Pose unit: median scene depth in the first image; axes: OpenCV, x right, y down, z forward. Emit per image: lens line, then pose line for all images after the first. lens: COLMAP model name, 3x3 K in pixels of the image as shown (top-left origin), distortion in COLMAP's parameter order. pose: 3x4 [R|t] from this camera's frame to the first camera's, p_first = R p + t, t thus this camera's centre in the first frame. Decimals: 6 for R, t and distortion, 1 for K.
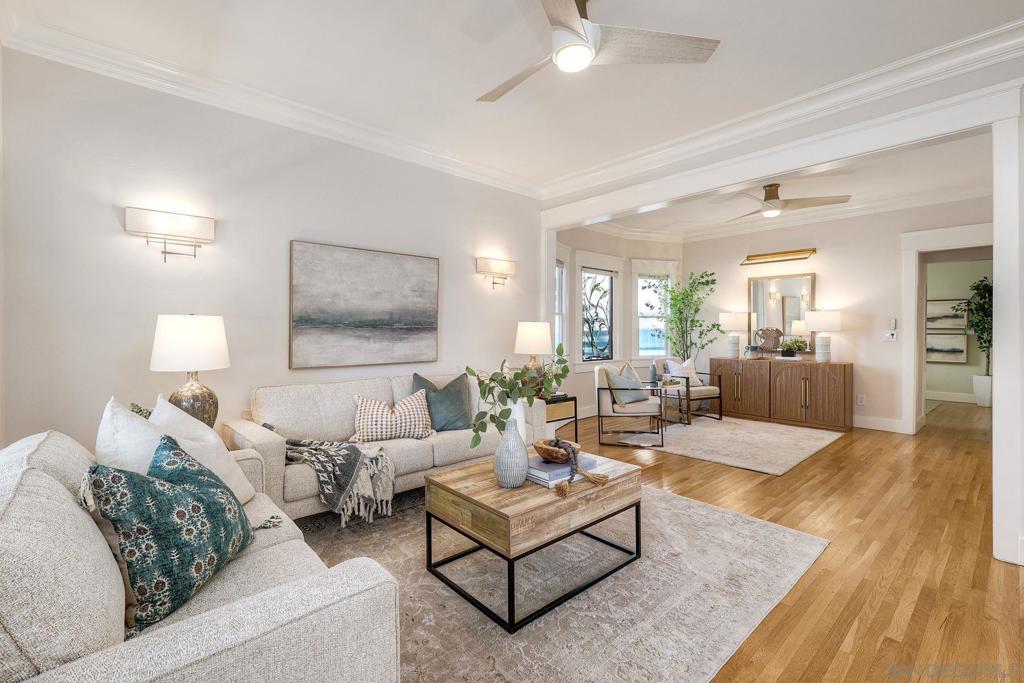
lens RADIAL K [[449.6, 0, 509.4], [0, 449.6, 334.0], [0, 0, 1]] dist [0.007808, -0.000843]
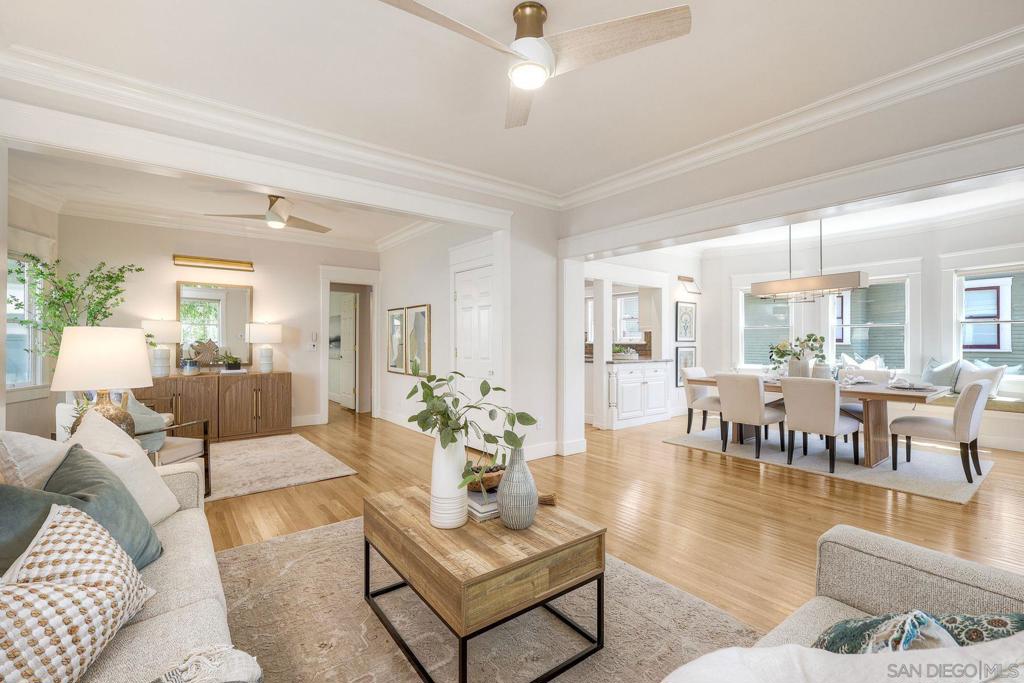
lens RADIAL K [[449.6, 0, 514.6], [0, 449.6, 335.4], [0, 0, 1]] dist [0.007808, -0.000843]
pose [[0.068859, 0.012181, 0.997552, -0.275921], [0.010795, 0.999858, -0.012954, -0.003368], [-0.997568, 0.011661, 0.068718, 0.306605]]
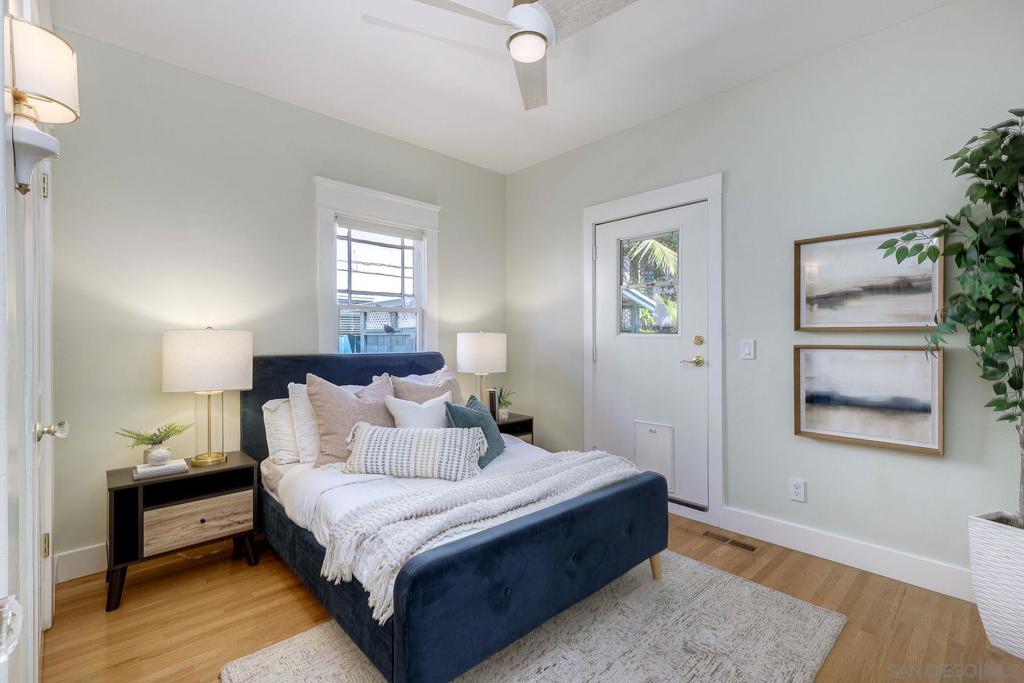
lens RADIAL K [[449.6, 0, 502.4], [0, 449.6, 337.2], [0, 0, 1]] dist [0.007808, -0.000843]
pose [[0.999854, 0.001853, 0.016960, 0.873227], [-0.001649, 0.999927, -0.011997, -0.003521], [-0.016981, 0.011967, 0.999784, 0.862546]]
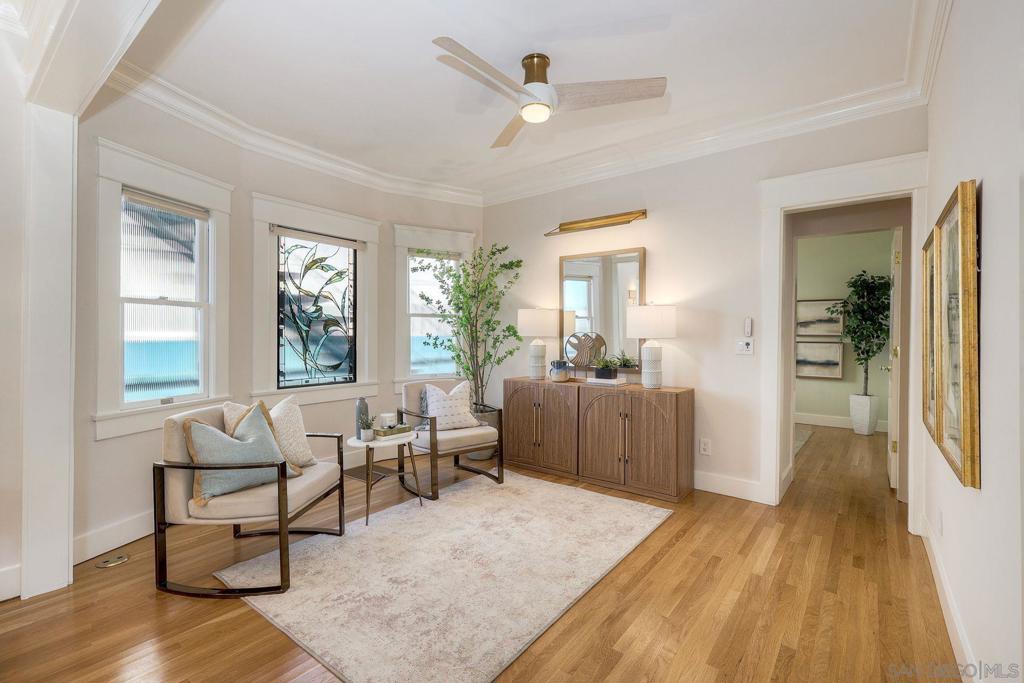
lens RADIAL K [[449.6, 0, 508.2], [0, 449.6, 340.5], [0, 0, 1]] dist [0.007808, -0.000843]
pose [[0.986190, 0.002699, 0.165595, 0.347421], [-0.002739, 0.999996, 0.000007, -0.002057], [-0.165594, -0.000461, 0.986194, 0.366076]]
